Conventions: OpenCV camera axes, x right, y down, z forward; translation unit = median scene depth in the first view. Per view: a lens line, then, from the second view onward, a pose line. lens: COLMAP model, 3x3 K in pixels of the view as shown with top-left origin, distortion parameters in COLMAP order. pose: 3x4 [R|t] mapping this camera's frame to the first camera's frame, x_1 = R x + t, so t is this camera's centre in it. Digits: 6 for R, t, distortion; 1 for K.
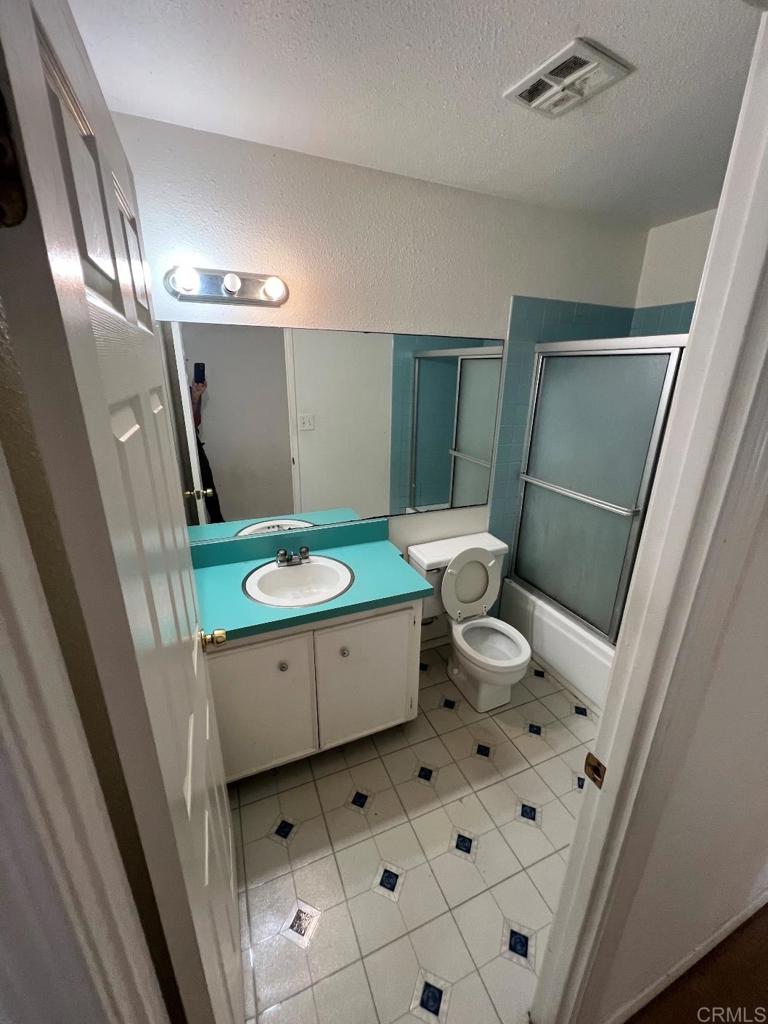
lens RADIAL K [[409.8, 0, 384.9], [0, 409.8, 507.1], [0, 0, 1]] dist [-0.003903, 0.001655]
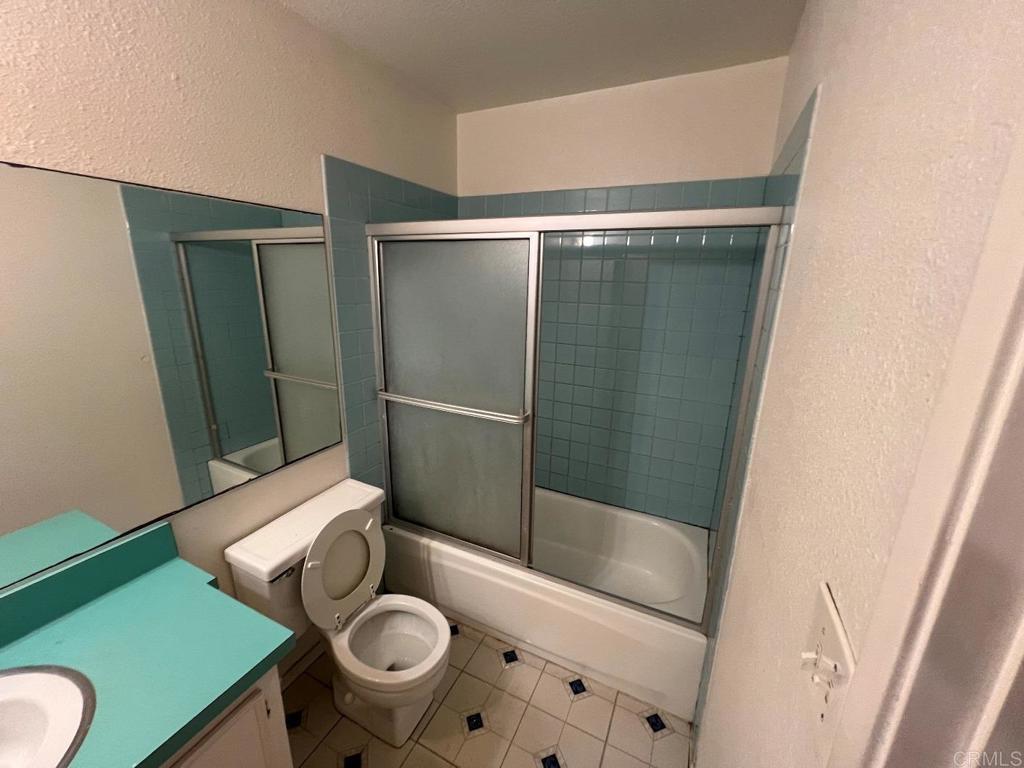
lens RADIAL K [[409.8, 0, 505.9], [0, 409.8, 380.1], [0, 0, 1]] dist [-0.003903, 0.001655]
pose [[0.756044, -0.167595, 0.632700, 0.031075], [0.203918, 0.978863, 0.015619, -0.067503], [-0.621945, 0.117210, 0.774239, 0.259501]]
